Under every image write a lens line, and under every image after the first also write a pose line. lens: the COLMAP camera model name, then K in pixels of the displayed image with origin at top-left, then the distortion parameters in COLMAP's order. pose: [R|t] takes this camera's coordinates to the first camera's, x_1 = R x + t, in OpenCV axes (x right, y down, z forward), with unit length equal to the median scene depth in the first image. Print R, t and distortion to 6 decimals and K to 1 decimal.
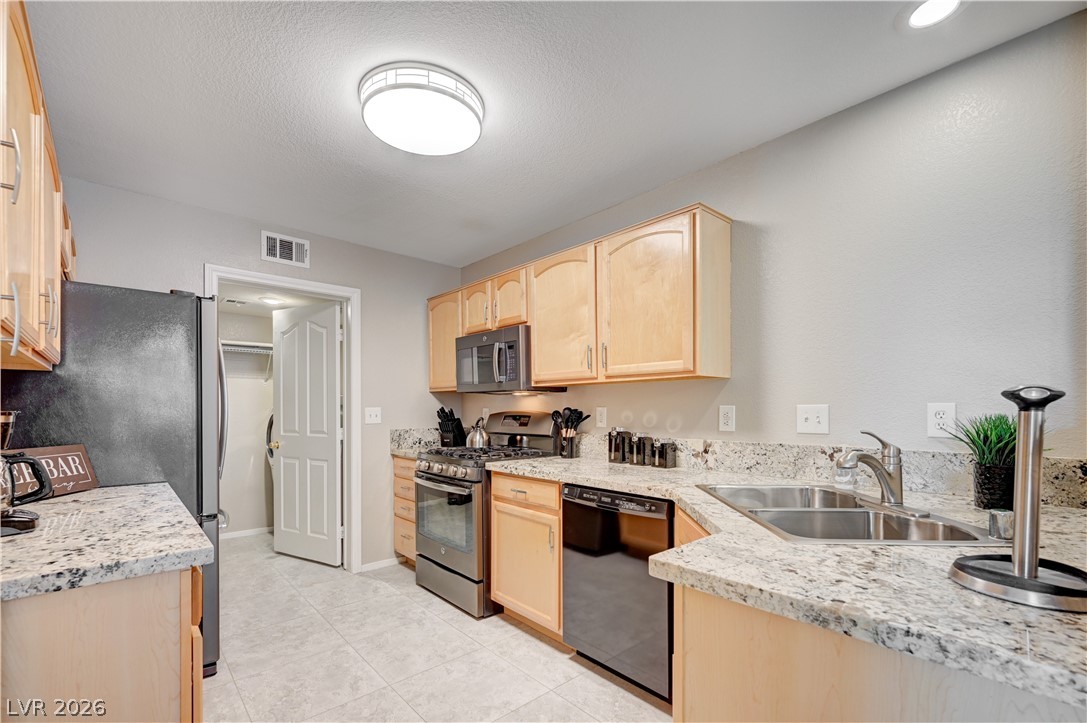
lens RADIAL K [[471.7, 0, 542.2], [0, 471.7, 406.3], [0, 0, 1]] dist [-0.000024, 0.000096]
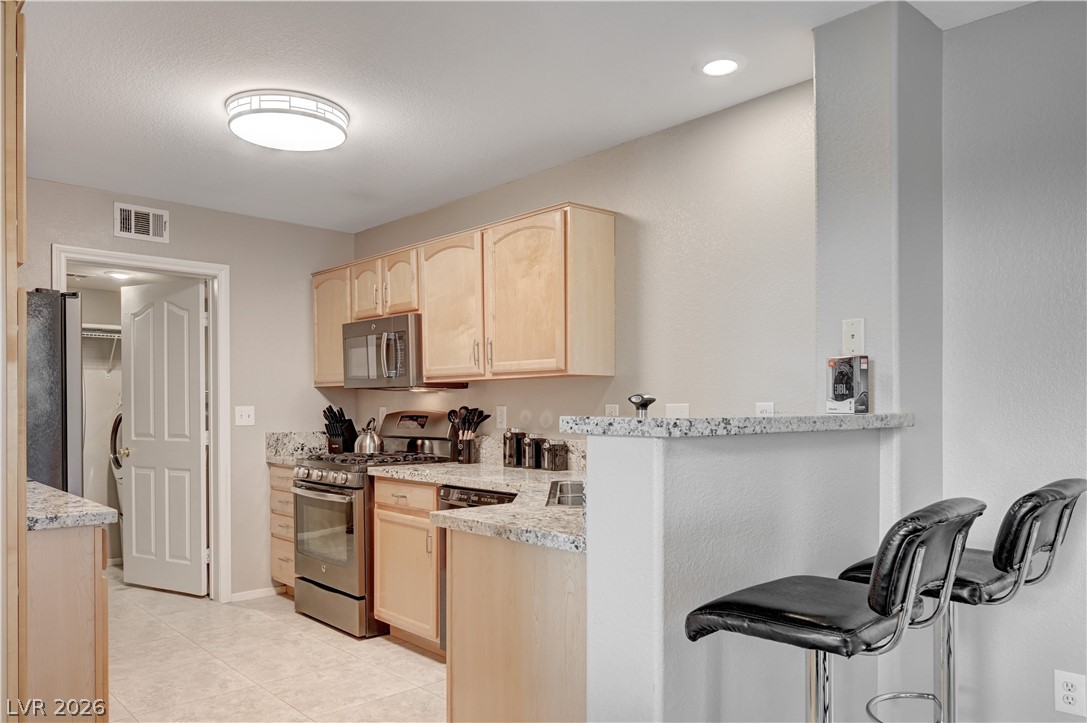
lens RADIAL K [[767.3, 0, 540.3], [0, 767.3, 408.6], [0, 0, 1]] dist [-0.002620, -0.001631]
pose [[0.999907, -0.000119, 0.013626, 0.180194], [0.000023, 0.999975, 0.007018, -0.003361], [-0.013626, -0.007017, 0.999883, -0.450229]]
